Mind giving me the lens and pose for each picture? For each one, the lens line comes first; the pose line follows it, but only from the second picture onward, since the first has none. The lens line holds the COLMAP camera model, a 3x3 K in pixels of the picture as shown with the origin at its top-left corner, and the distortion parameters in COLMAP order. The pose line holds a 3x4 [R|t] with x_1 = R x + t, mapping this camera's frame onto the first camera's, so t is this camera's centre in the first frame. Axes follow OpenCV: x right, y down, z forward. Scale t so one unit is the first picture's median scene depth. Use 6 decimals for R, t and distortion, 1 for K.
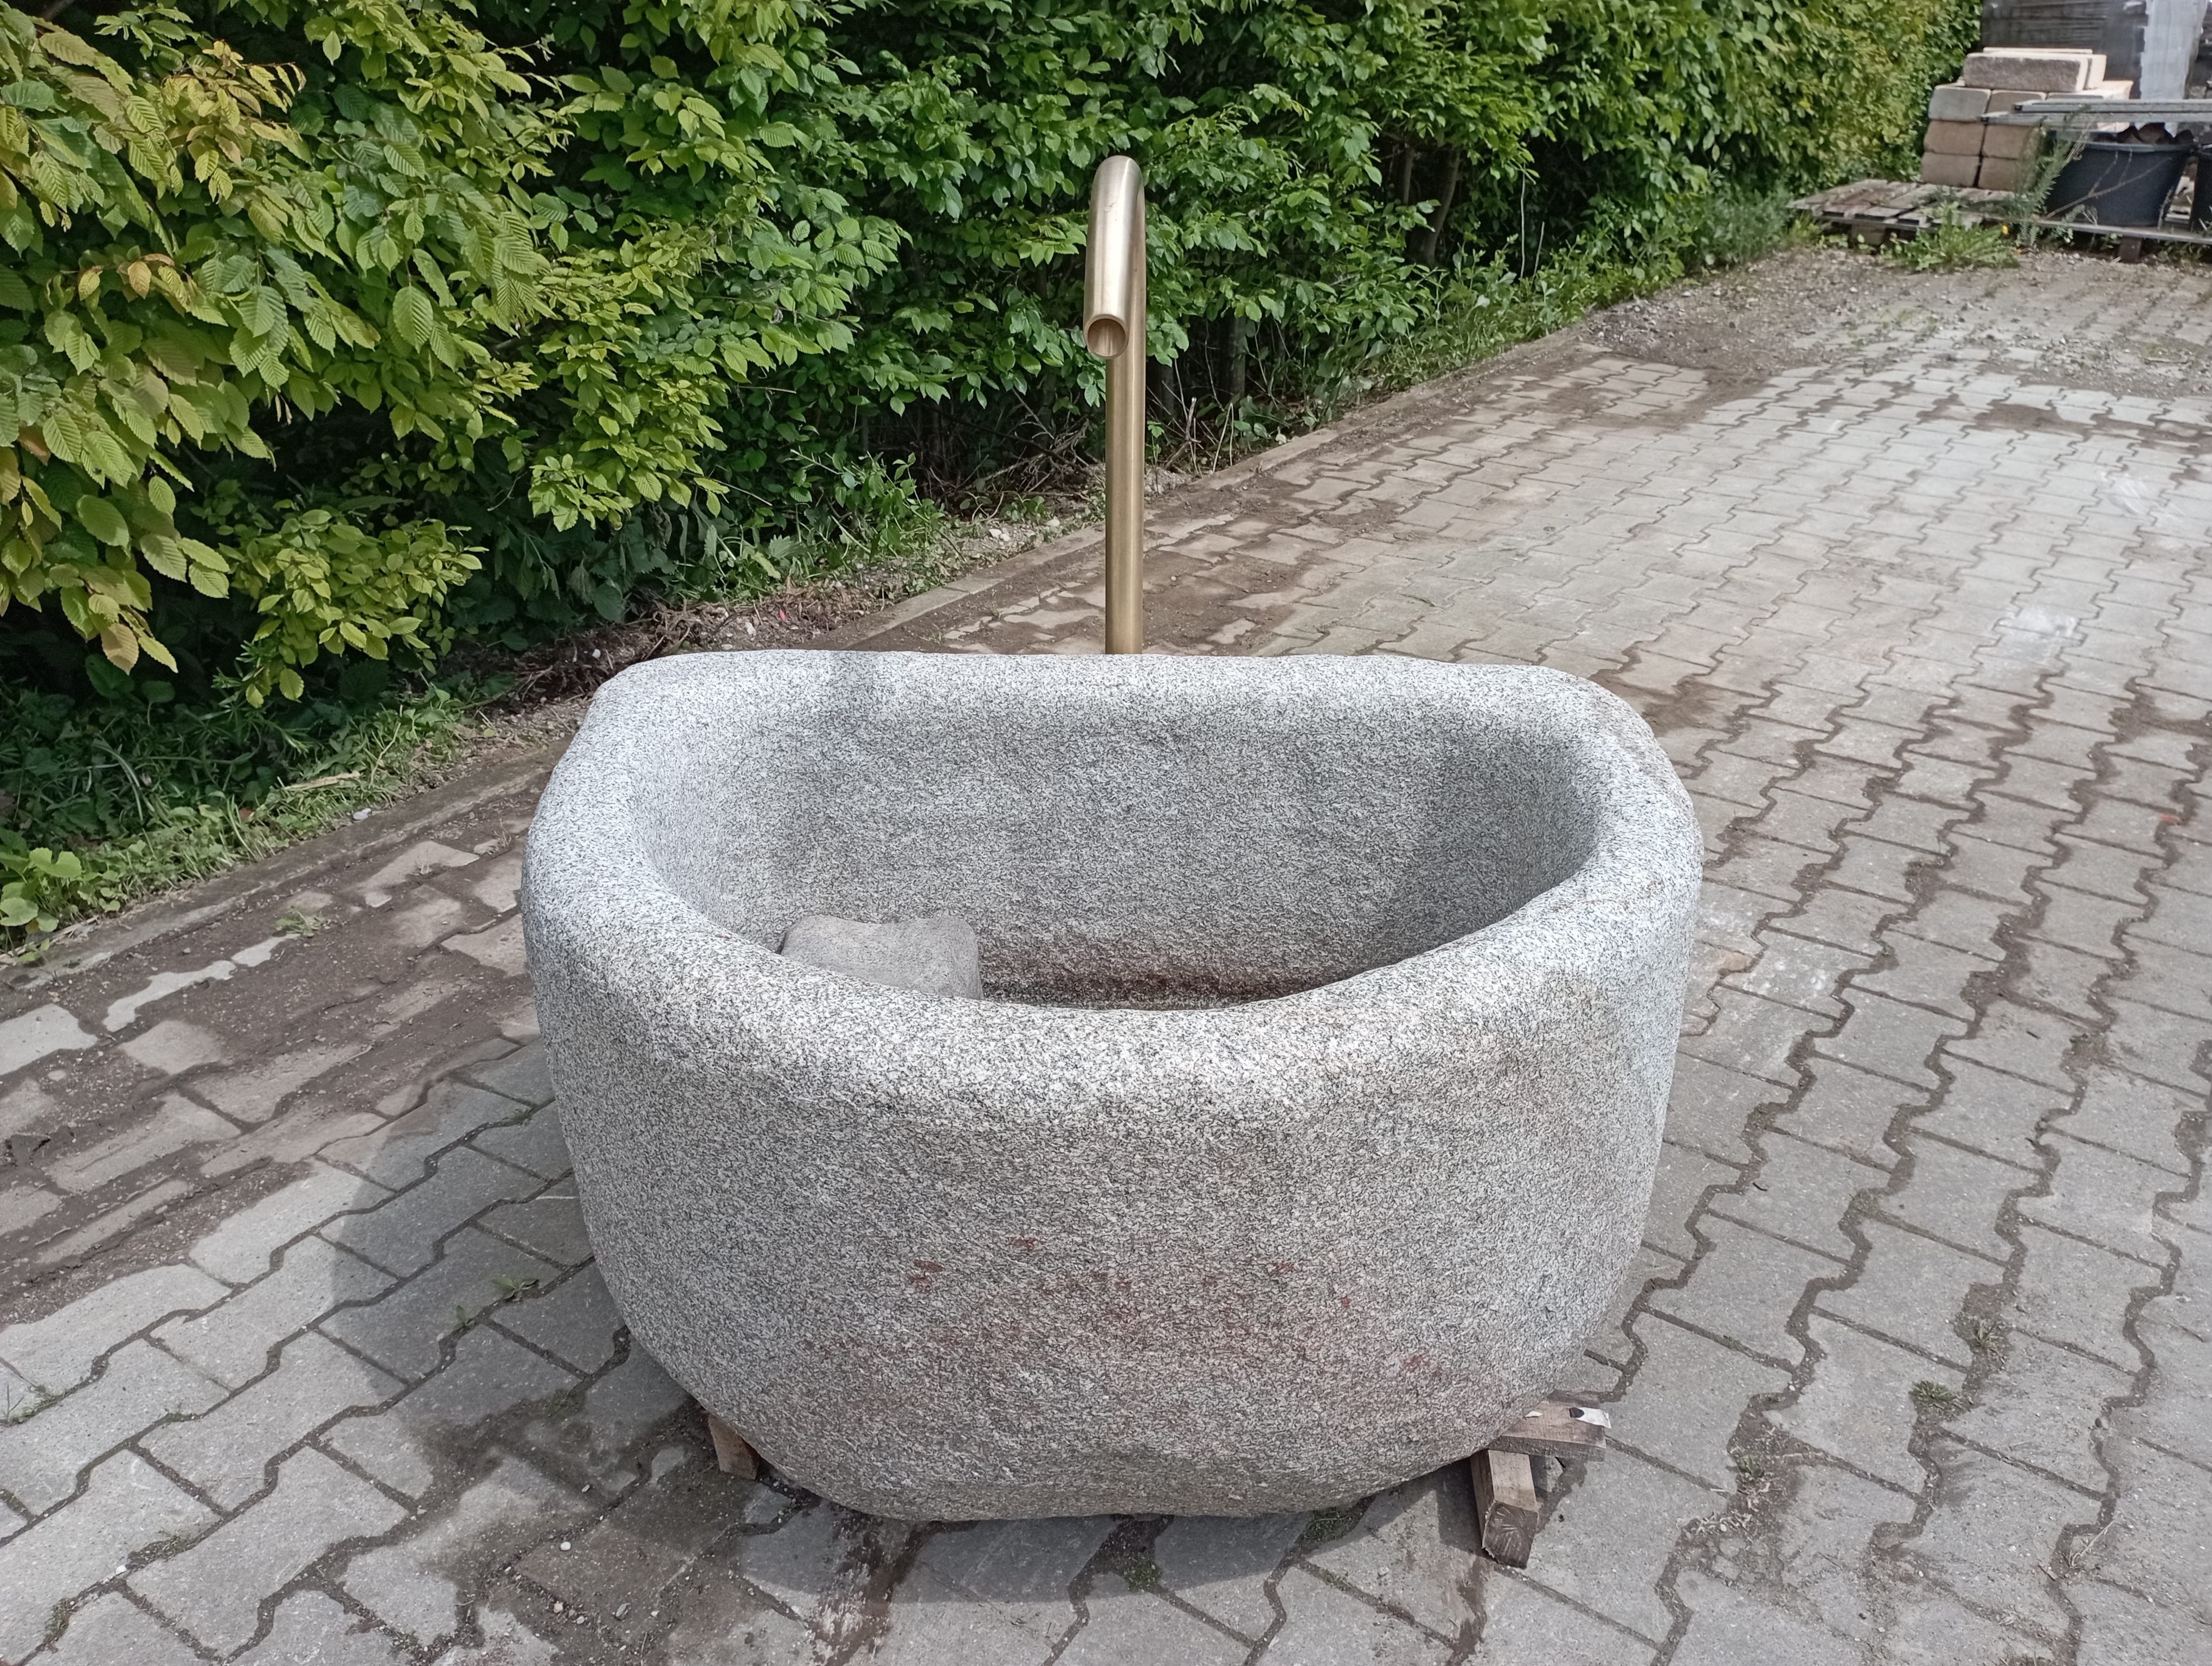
lens RADIAL K [[1826.7, 0, 1104.7], [0, 1826.7, 825.9], [0, 0, 1]] dist [0.098675, -0.130451]
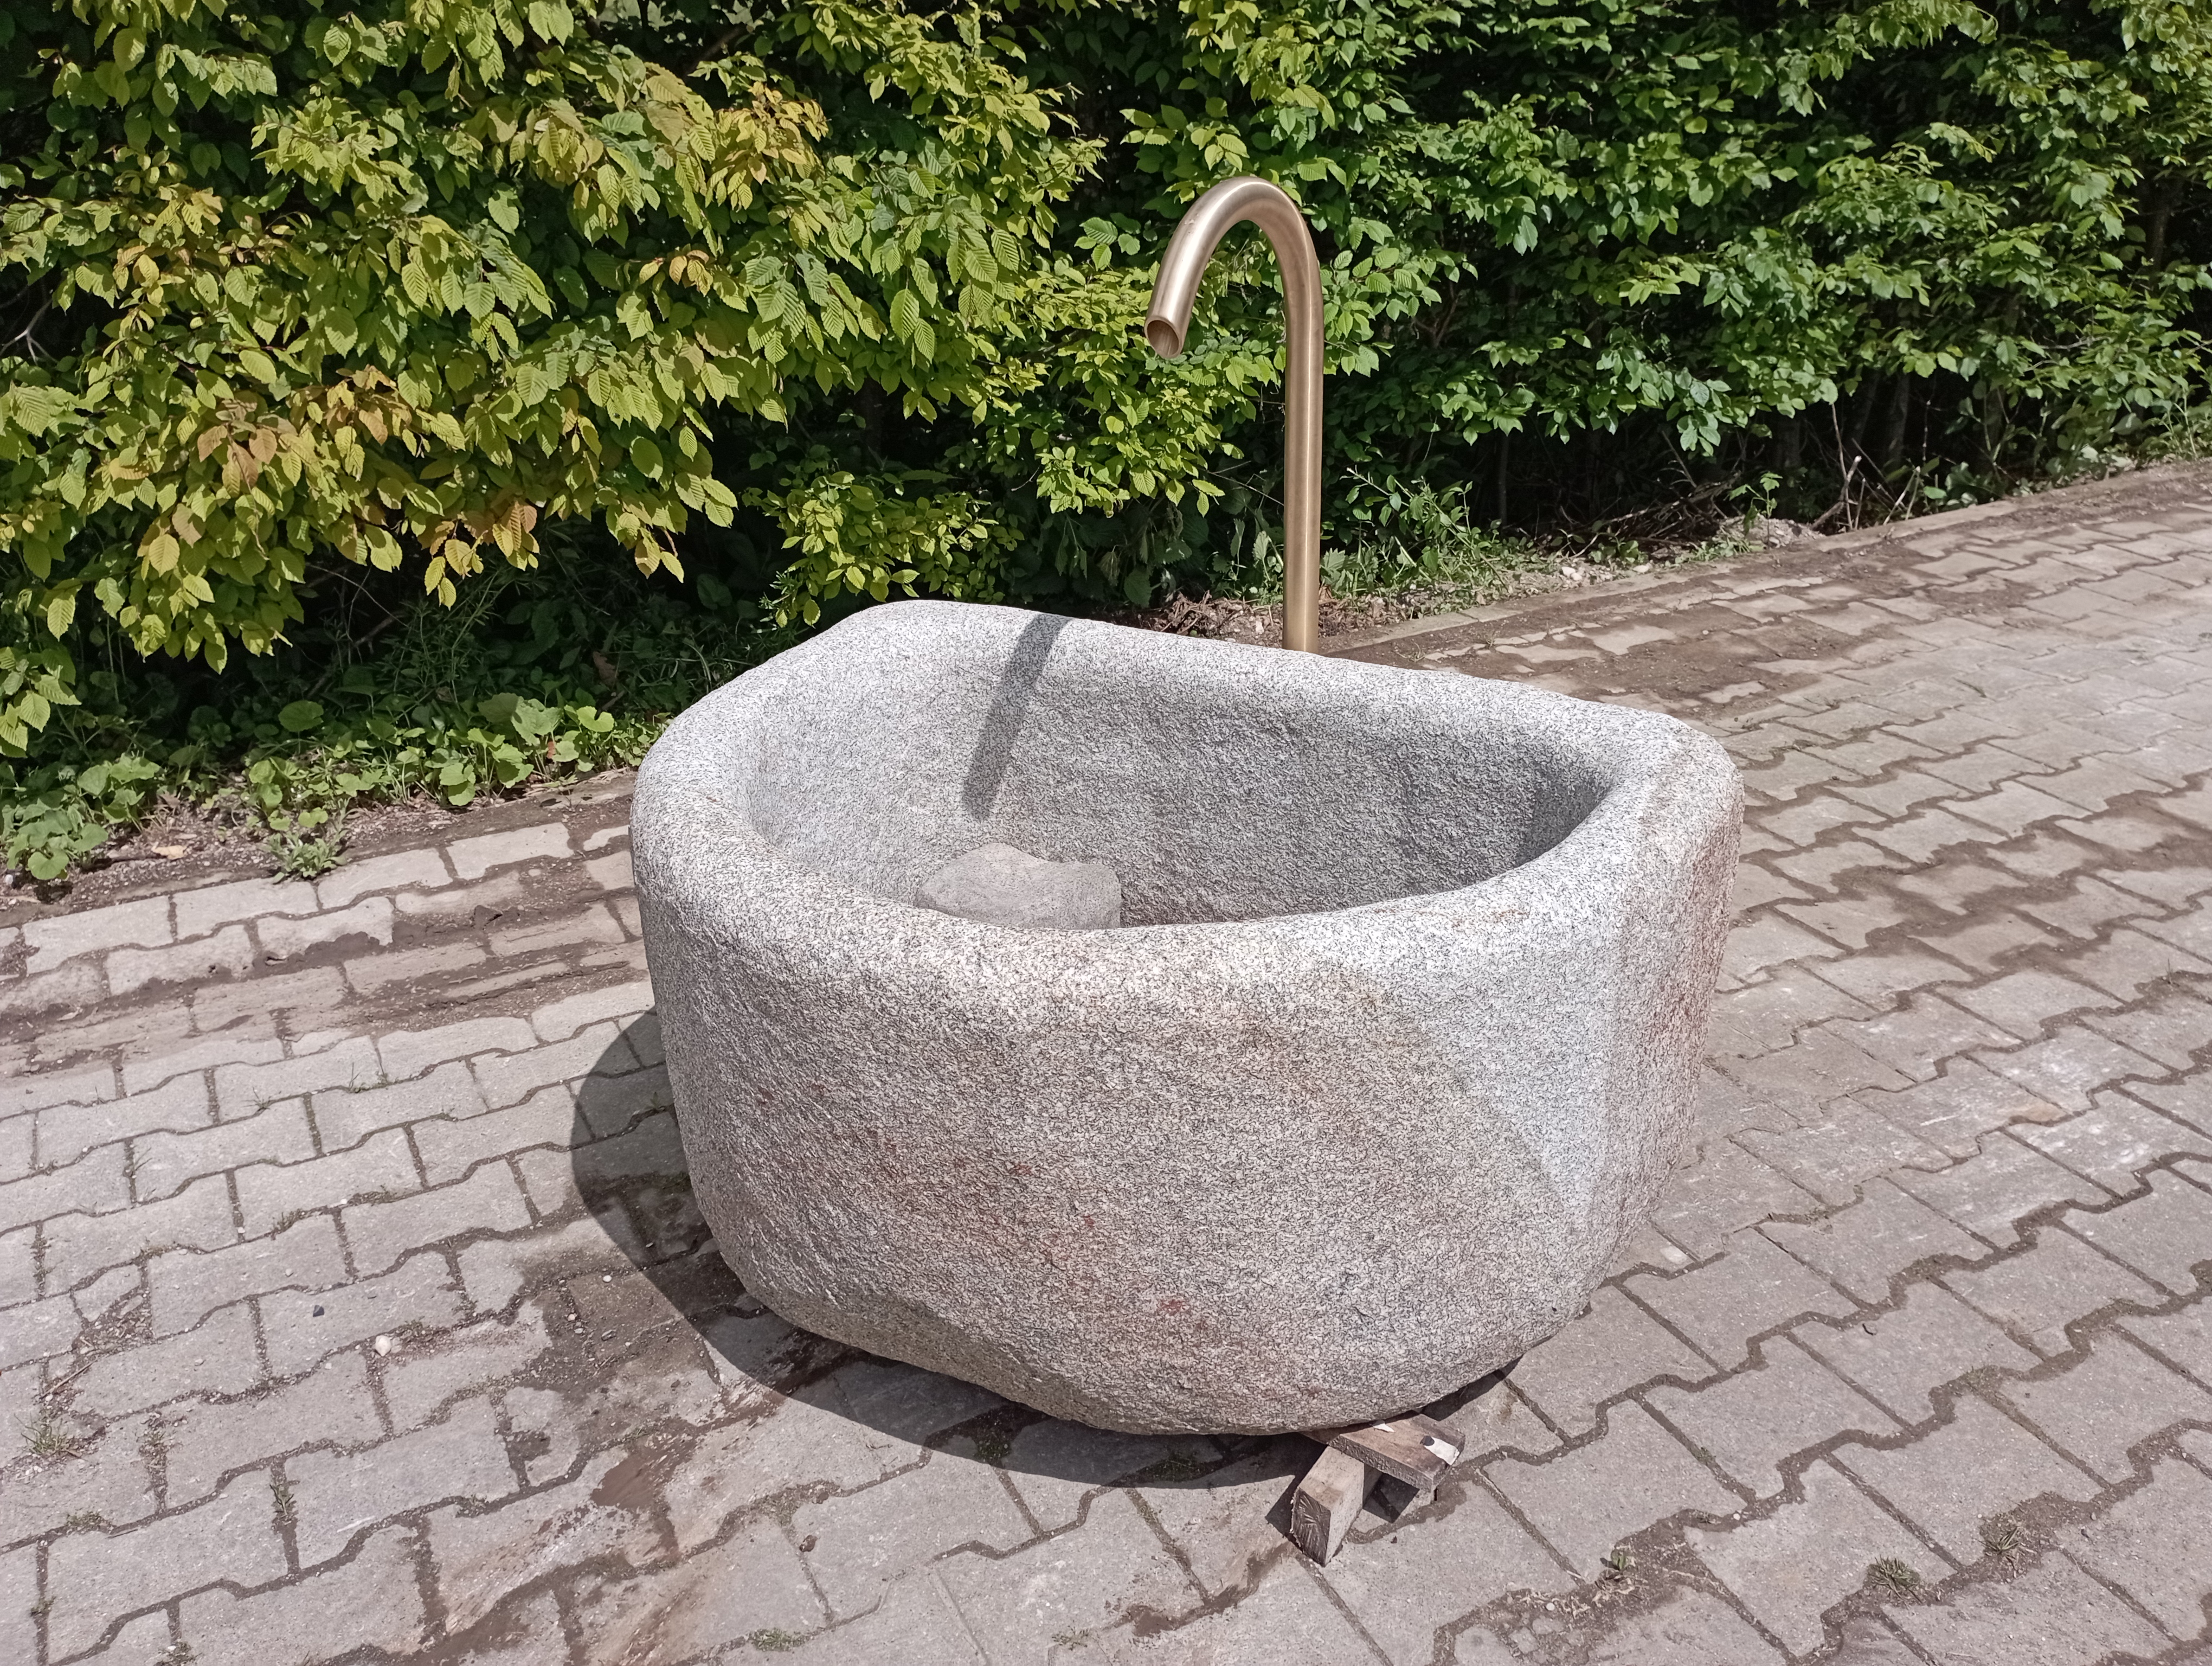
lens RADIAL K [[1826.7, 0, 1095.1], [0, 1826.7, 823.4], [0, 0, 1]] dist [0.098675, -0.130451]
pose [[0.881719, 0.170548, -0.439869, 0.217652], [-0.181228, 0.983277, 0.017969, 0.003108], [0.435577, 0.063873, 0.897882, 0.006341]]
